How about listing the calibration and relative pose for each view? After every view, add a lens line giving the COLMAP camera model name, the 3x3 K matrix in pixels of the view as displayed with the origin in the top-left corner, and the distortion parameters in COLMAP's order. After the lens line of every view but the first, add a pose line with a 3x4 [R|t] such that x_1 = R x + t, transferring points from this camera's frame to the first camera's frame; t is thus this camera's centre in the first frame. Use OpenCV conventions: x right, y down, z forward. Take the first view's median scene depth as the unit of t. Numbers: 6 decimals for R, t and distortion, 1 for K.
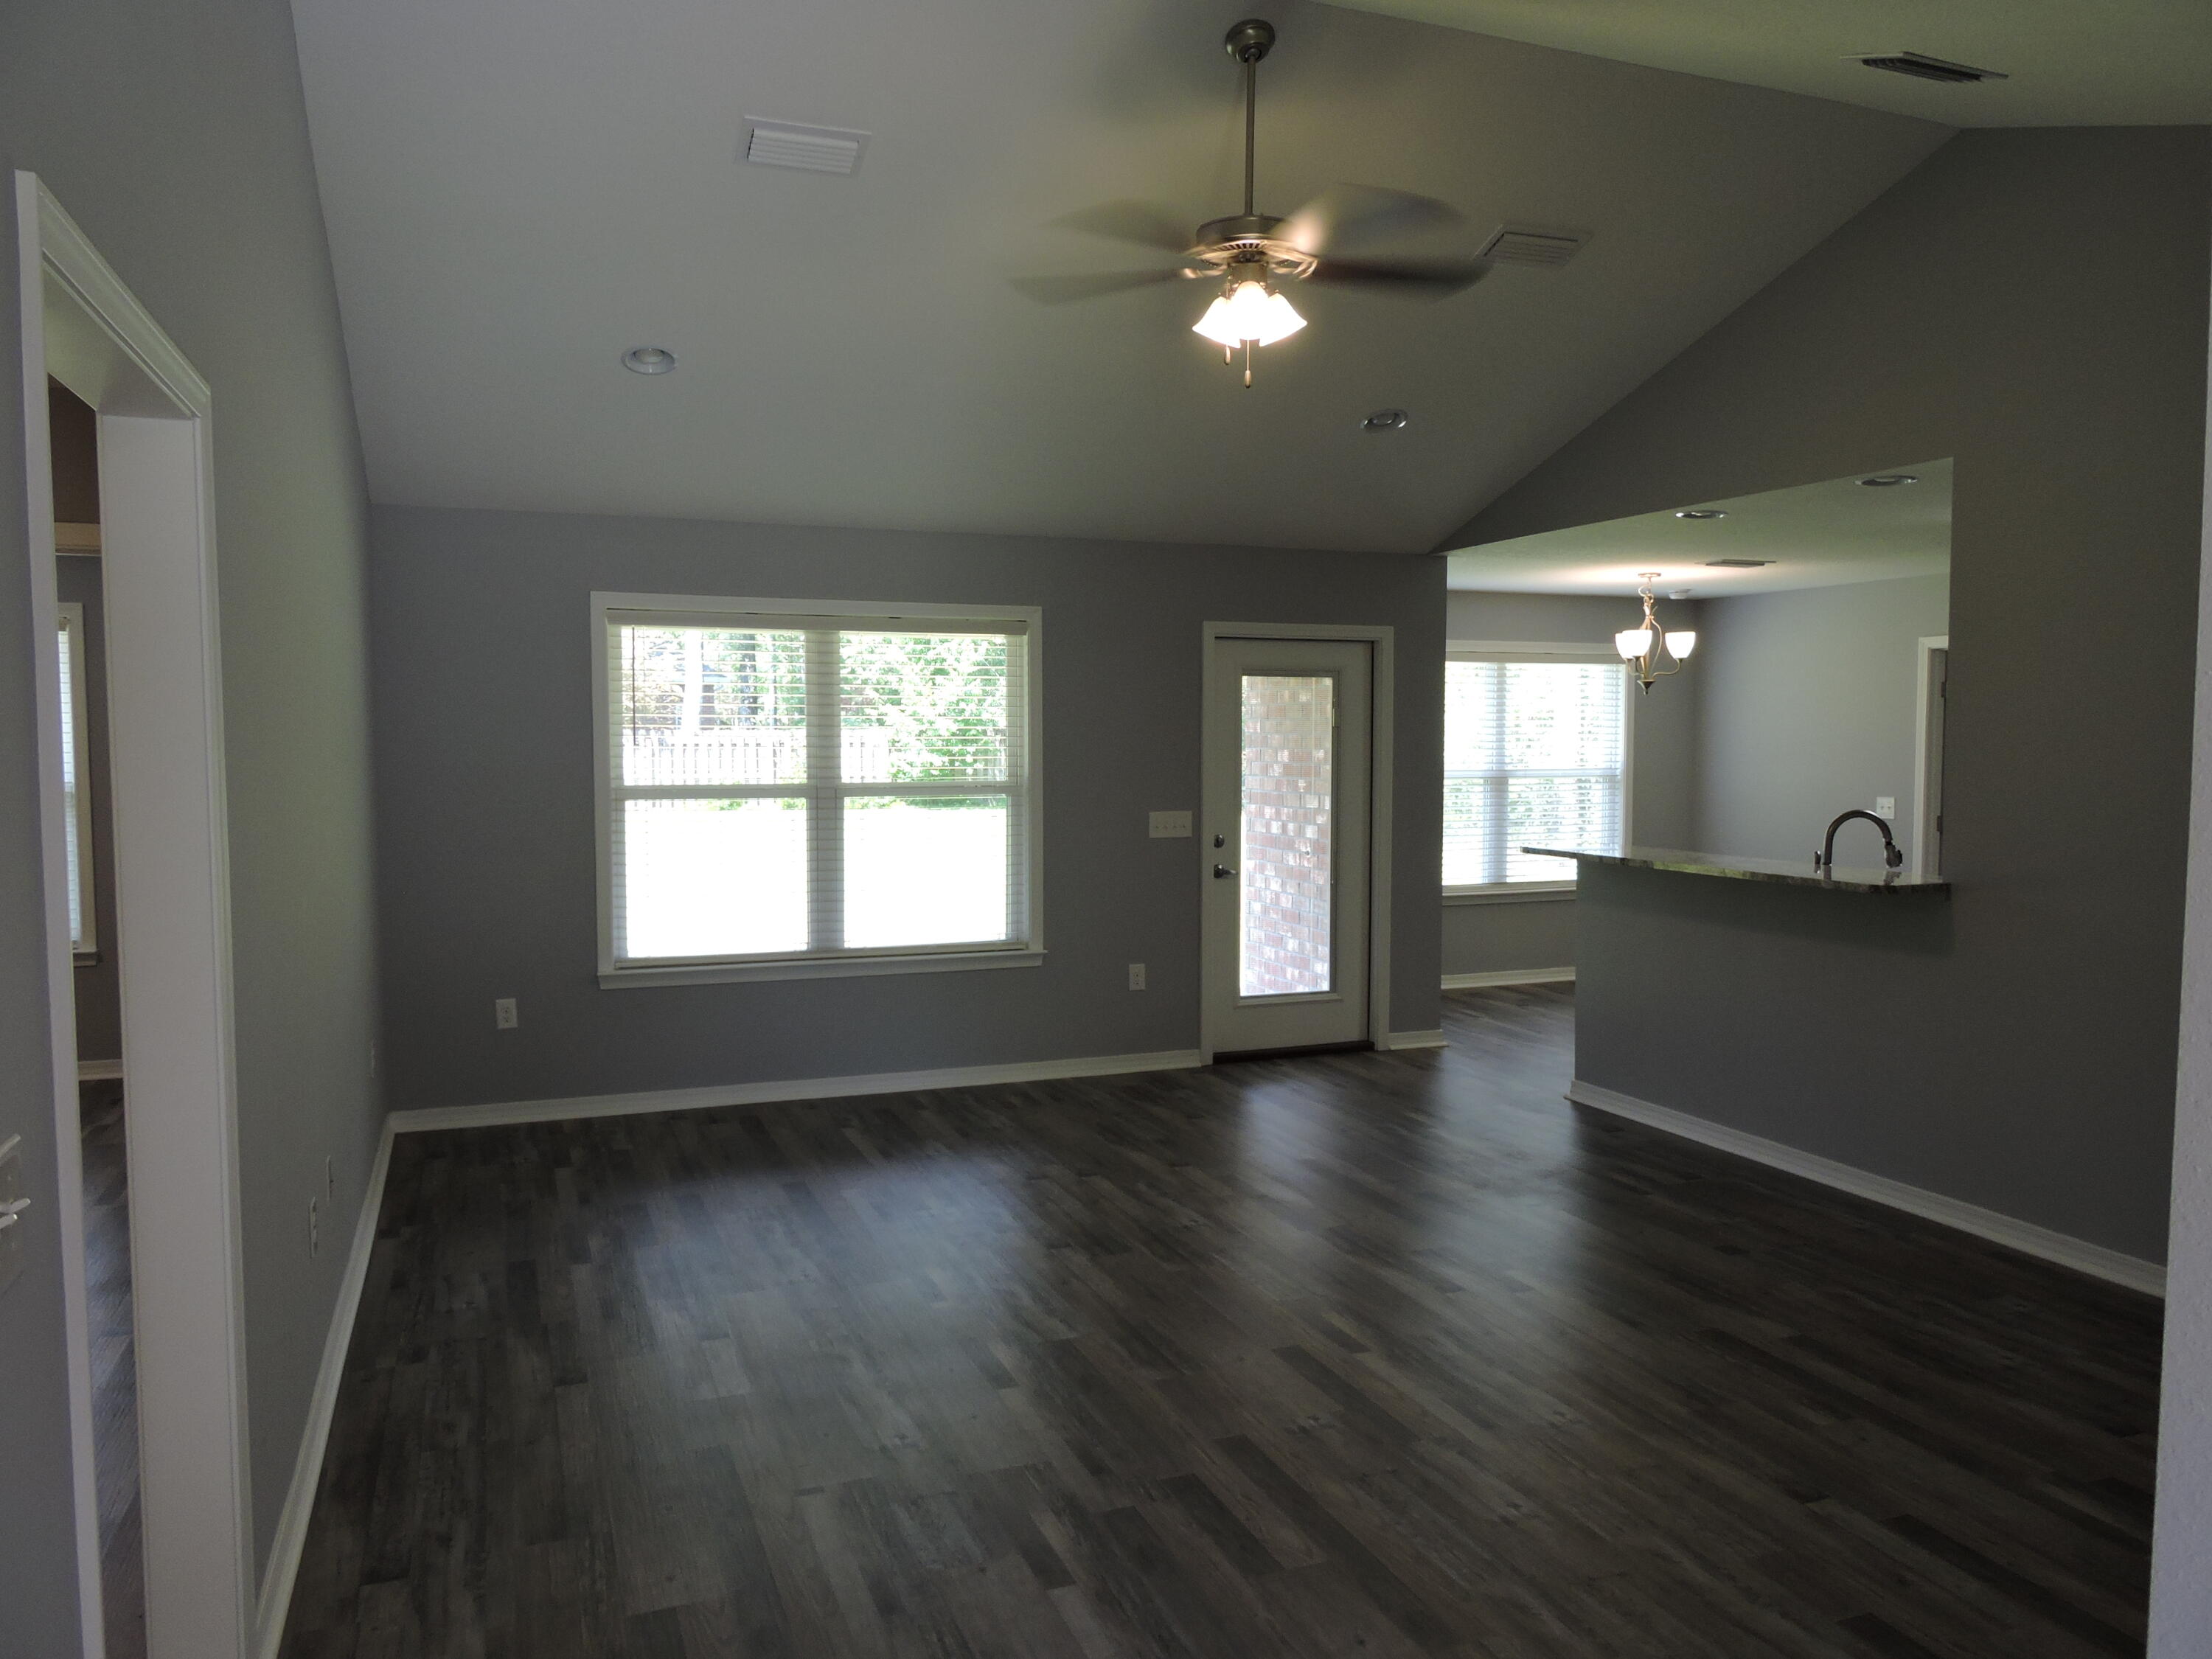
lens RADIAL K [[1585.4, 0, 1106.0], [0, 1585.4, 829.5], [0, 0, 1]] dist [0.001158, -0.008380]
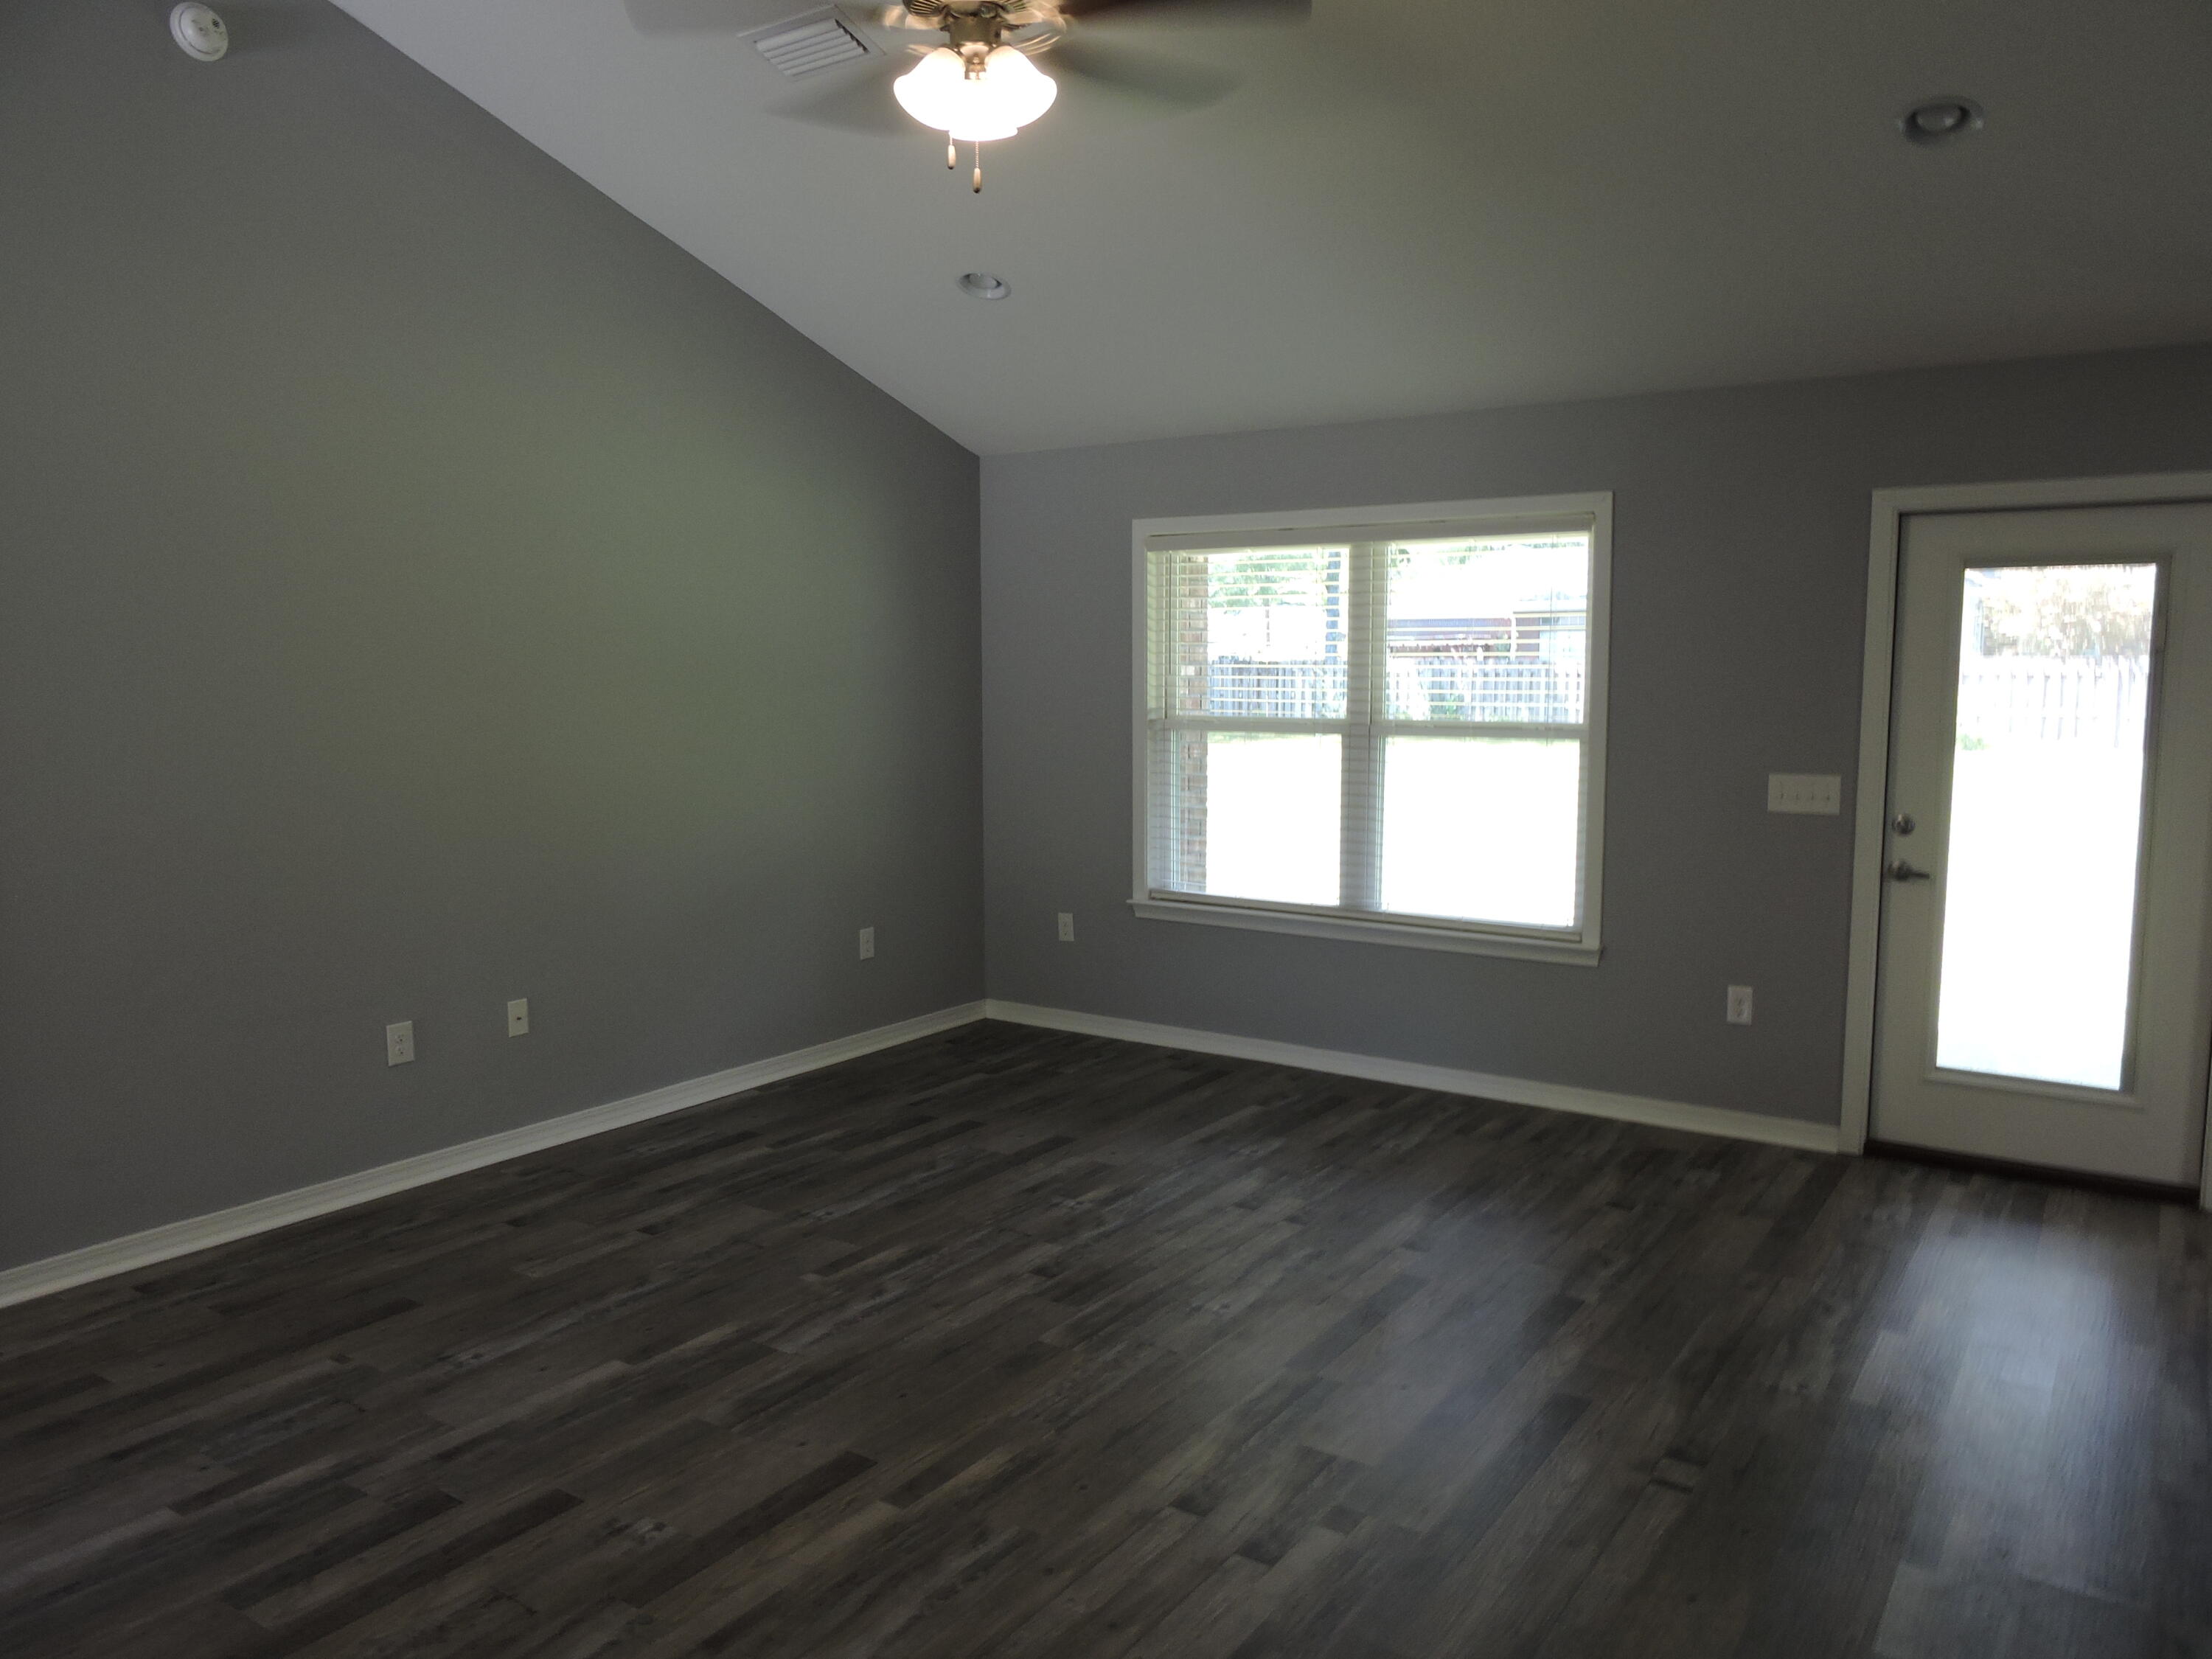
lens RADIAL K [[1585.4, 0, 1106.0], [0, 1585.4, 829.5], [0, 0, 1]] dist [0.001158, -0.008380]
pose [[0.566666, 0.084697, -0.819583, 0.497243], [-0.048691, 0.996407, 0.069304, -0.023821], [0.822508, 0.000634, 0.568754, 0.414864]]
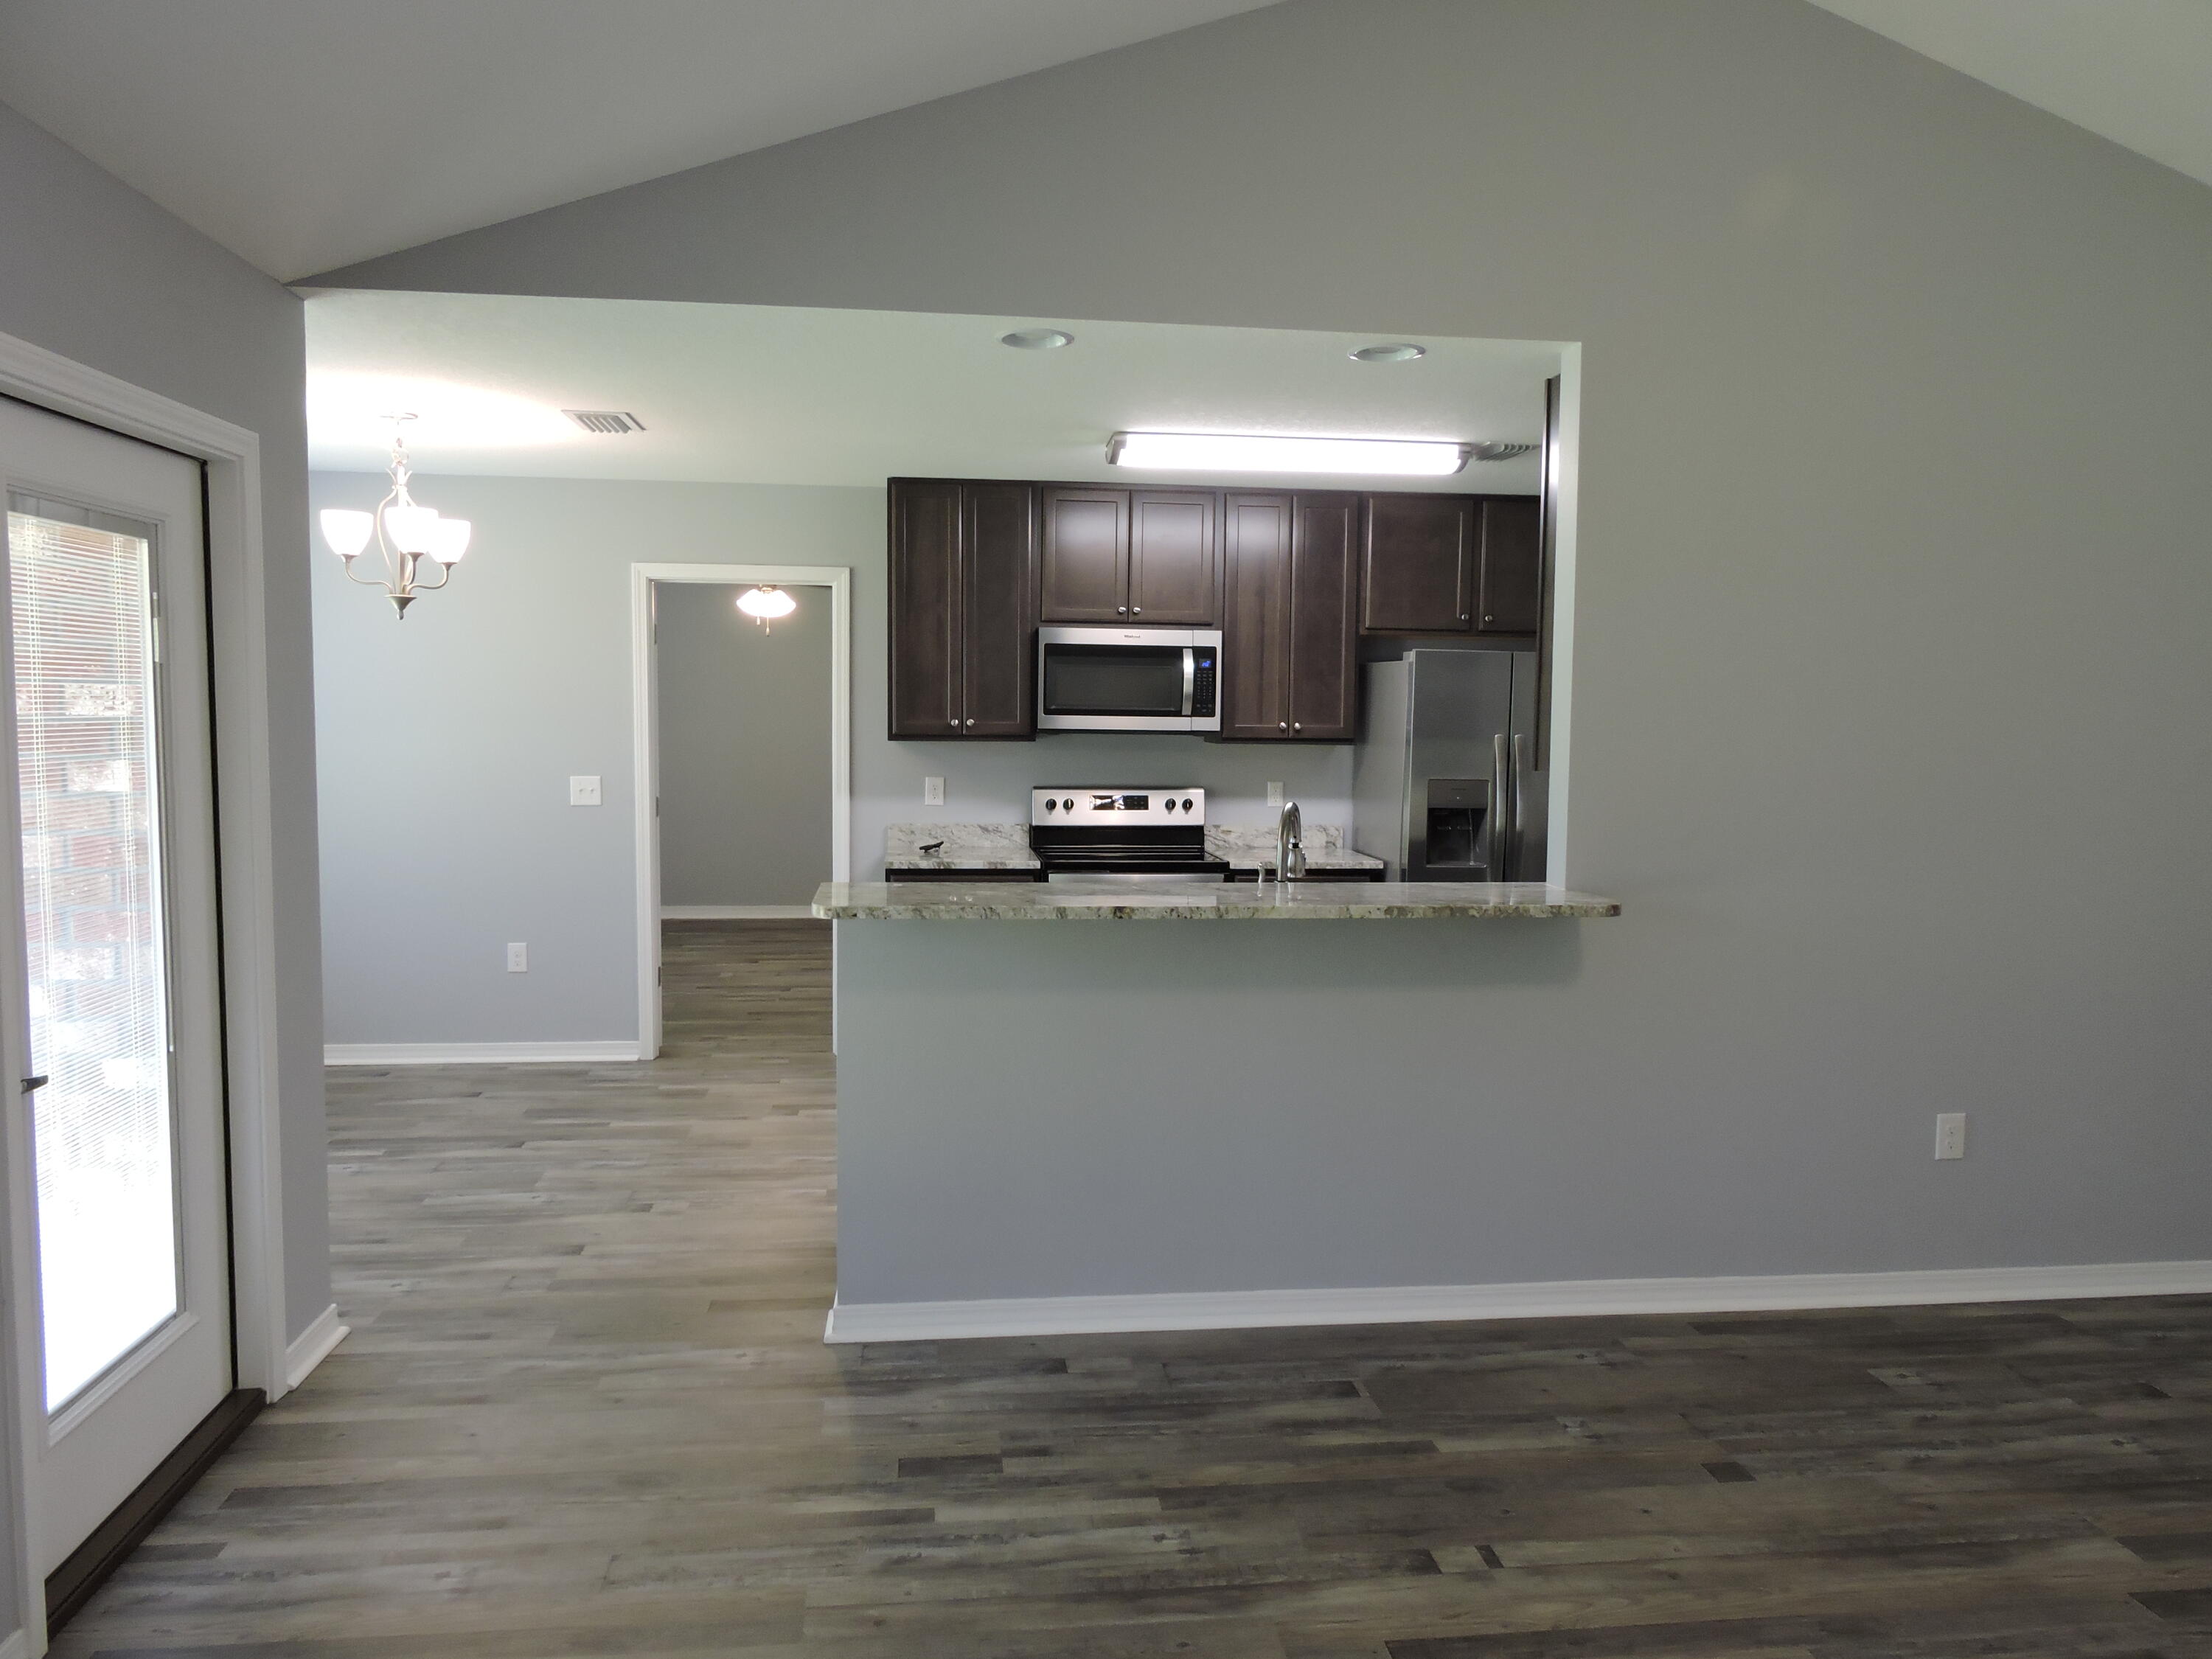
lens RADIAL K [[1585.4, 0, 1106.0], [0, 1585.4, 829.5], [0, 0, 1]] dist [0.001158, -0.008380]
pose [[0.254626, -0.075279, 0.964105, -0.222846], [0.047035, 0.996750, 0.065405, -0.045767], [-0.965895, 0.028693, 0.257339, 0.804055]]
